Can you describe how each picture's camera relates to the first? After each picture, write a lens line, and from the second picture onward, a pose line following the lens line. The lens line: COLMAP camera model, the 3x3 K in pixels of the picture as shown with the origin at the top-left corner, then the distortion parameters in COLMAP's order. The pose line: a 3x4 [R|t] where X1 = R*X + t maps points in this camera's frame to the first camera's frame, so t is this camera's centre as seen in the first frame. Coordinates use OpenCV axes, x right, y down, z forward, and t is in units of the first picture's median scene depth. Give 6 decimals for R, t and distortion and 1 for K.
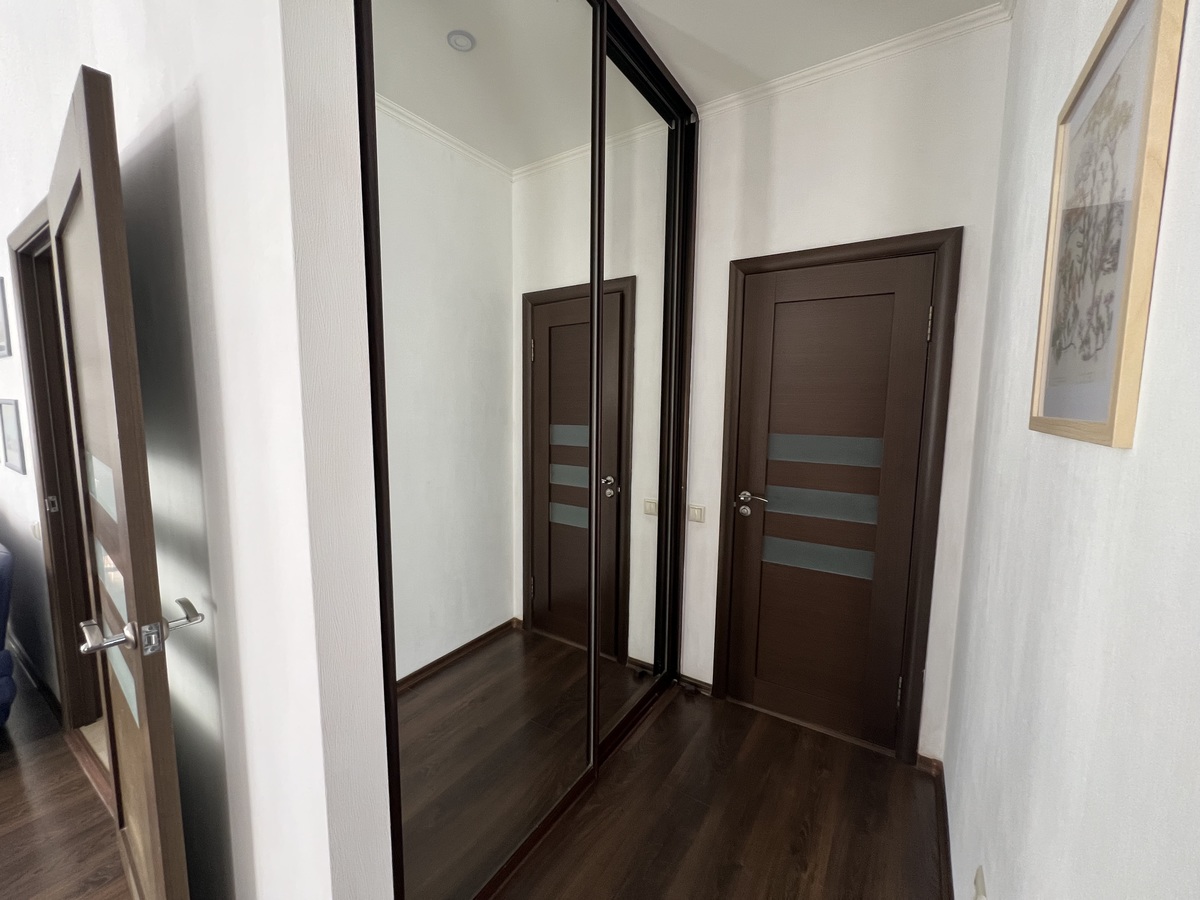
lens RADIAL K [[482.8, 0, 594.0], [0, 482.8, 451.6], [0, 0, 1]] dist [-0.001261, 0.000111]
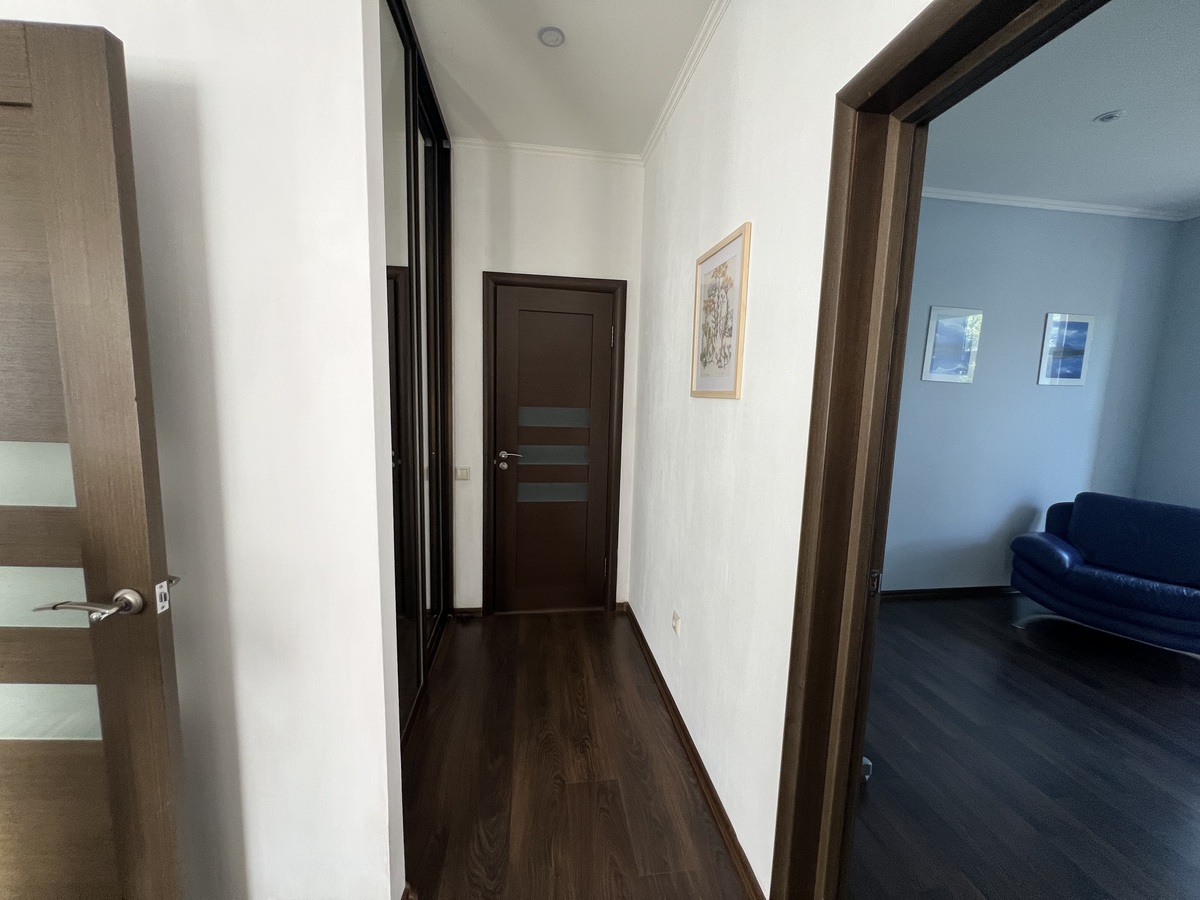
lens RADIAL K [[481.3, 0, 596.8], [0, 481.3, 448.5], [0, 0, 1]] dist [0.002714, -0.000210]
pose [[0.752922, -0.065160, 0.654876, -0.393828], [0.047338, 0.997871, 0.044863, 0.031877], [-0.656405, -0.002778, 0.754404, -0.174136]]
